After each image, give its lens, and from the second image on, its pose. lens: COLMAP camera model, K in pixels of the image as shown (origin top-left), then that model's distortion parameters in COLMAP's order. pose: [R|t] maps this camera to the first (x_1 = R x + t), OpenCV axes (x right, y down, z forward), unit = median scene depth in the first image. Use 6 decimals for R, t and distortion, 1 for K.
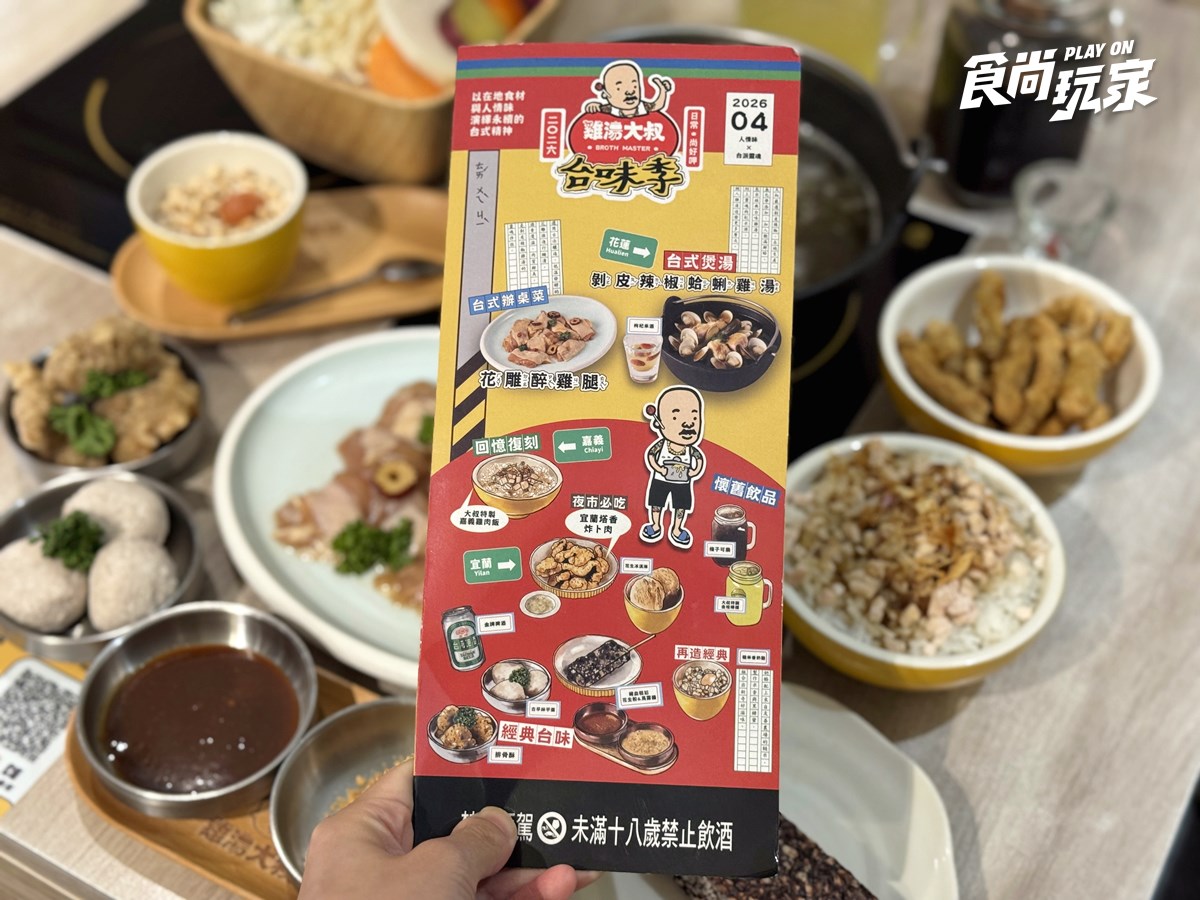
lens RADIAL K [[1715.5, 0, 605.8], [0, 1715.5, 458.0], [0, 0, 1]] dist [0.115112, 0.000000]
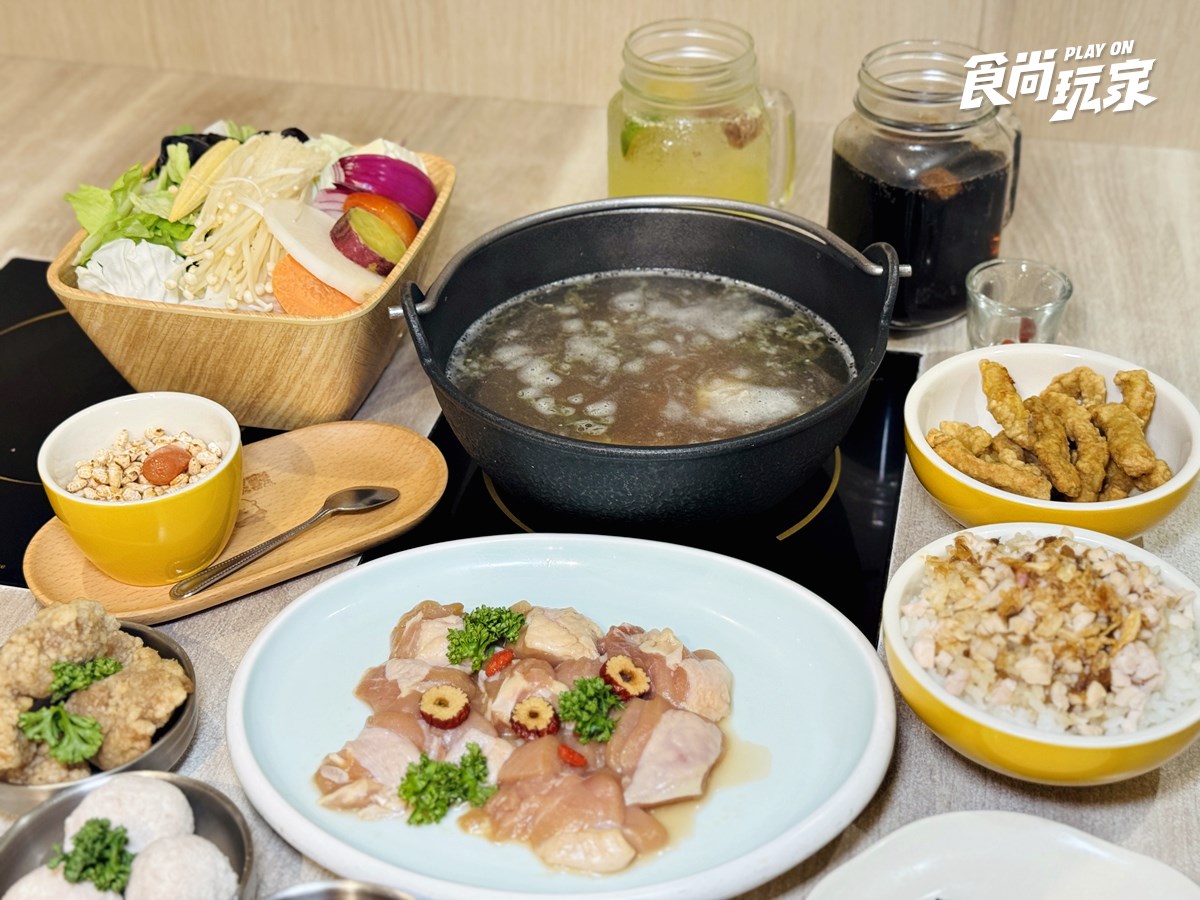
lens RADIAL K [[1715.5, 0, 600.3], [0, 1715.5, 445.8], [0, 0, 1]] dist [0.115112, 0.000000]
pose [[0.958386, -0.199007, 0.204676, -0.199794], [0.237790, 0.953220, -0.186622, 0.068156], [-0.157962, 0.227526, 0.960875, 0.141458]]
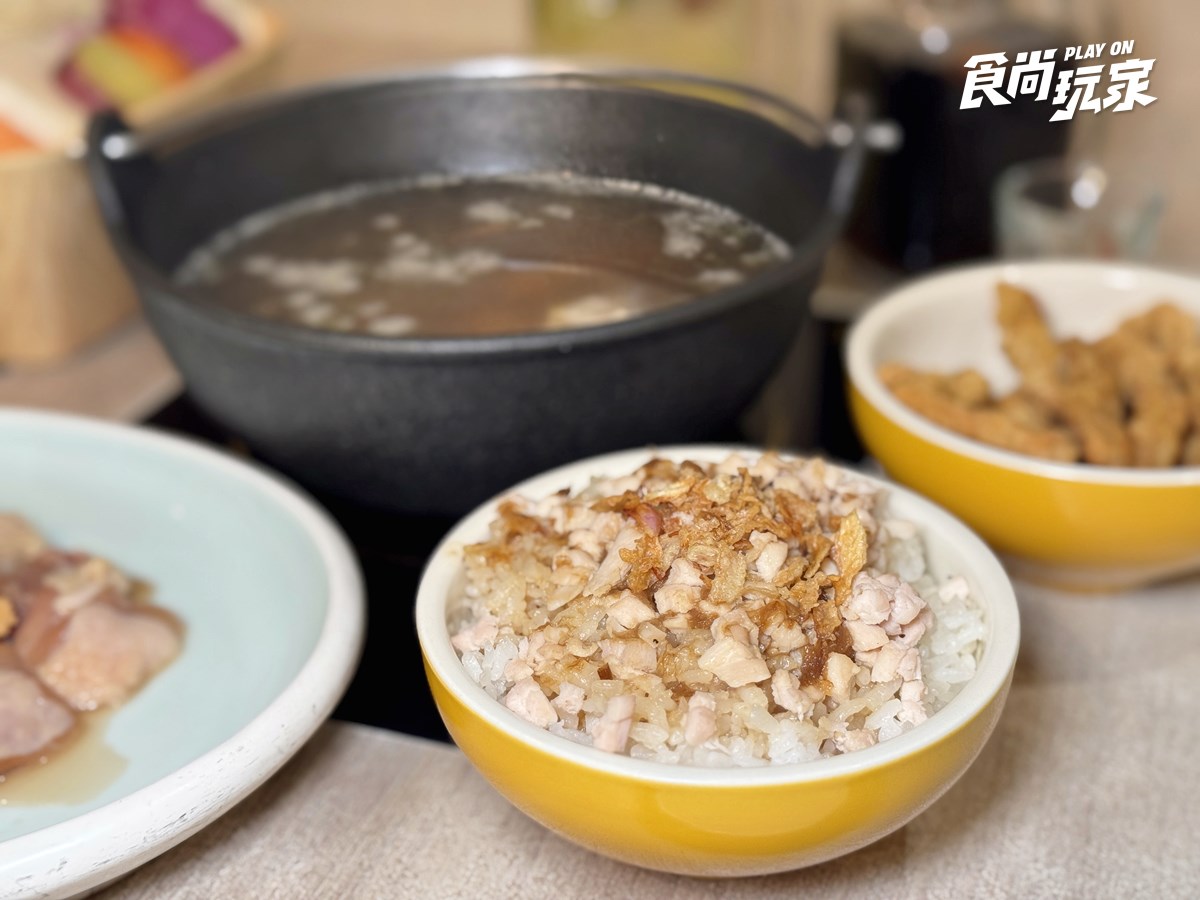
lens RADIAL K [[1715.5, 0, 600.4], [0, 1715.5, 452.4], [0, 0, 1]] dist [0.115112, 0.000000]
pose [[0.723918, -0.372362, 0.580766, -0.115866], [0.536924, 0.832698, -0.135379, 0.061862], [-0.433192, 0.409830, 0.802735, 0.553614]]
